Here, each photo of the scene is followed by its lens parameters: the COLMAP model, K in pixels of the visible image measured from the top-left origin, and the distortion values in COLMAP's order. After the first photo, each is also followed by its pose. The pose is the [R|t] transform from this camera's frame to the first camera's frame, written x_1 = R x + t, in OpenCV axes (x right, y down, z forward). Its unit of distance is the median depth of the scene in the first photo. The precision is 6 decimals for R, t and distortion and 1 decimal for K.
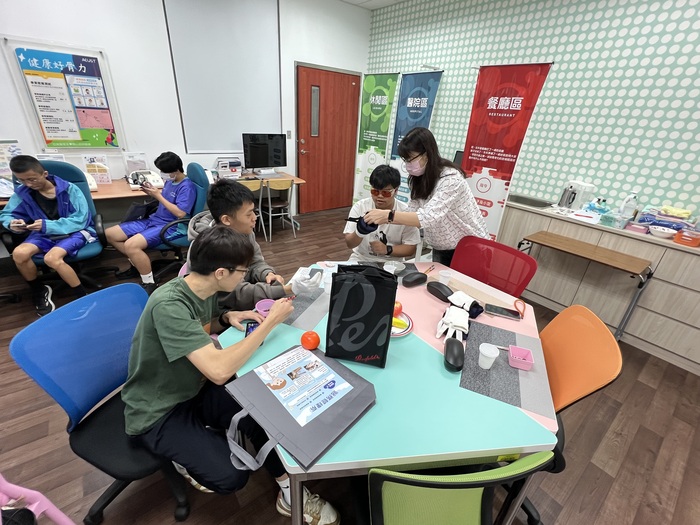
lens RADIAL K [[309.2, 0, 345.6], [0, 309.2, 260.6], [0, 0, 1]] dist [0.001114, -0.000917]
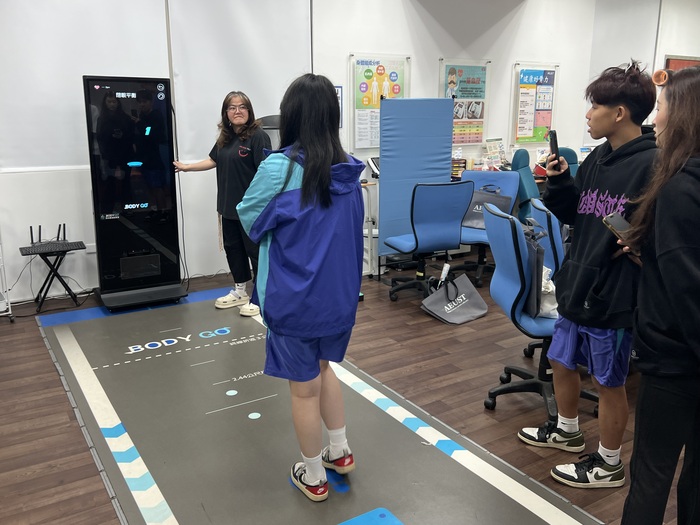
lens RADIAL K [[612.5, 0, 351.0], [0, 612.5, 256.5], [0, 0, 1]] dist [0.030403, -0.012907]
pose [[0.992279, -0.039988, -0.117401, -1.322304], [0.014832, 0.978064, -0.207777, 0.540132], [0.123134, 0.204432, 0.971105, -1.279447]]
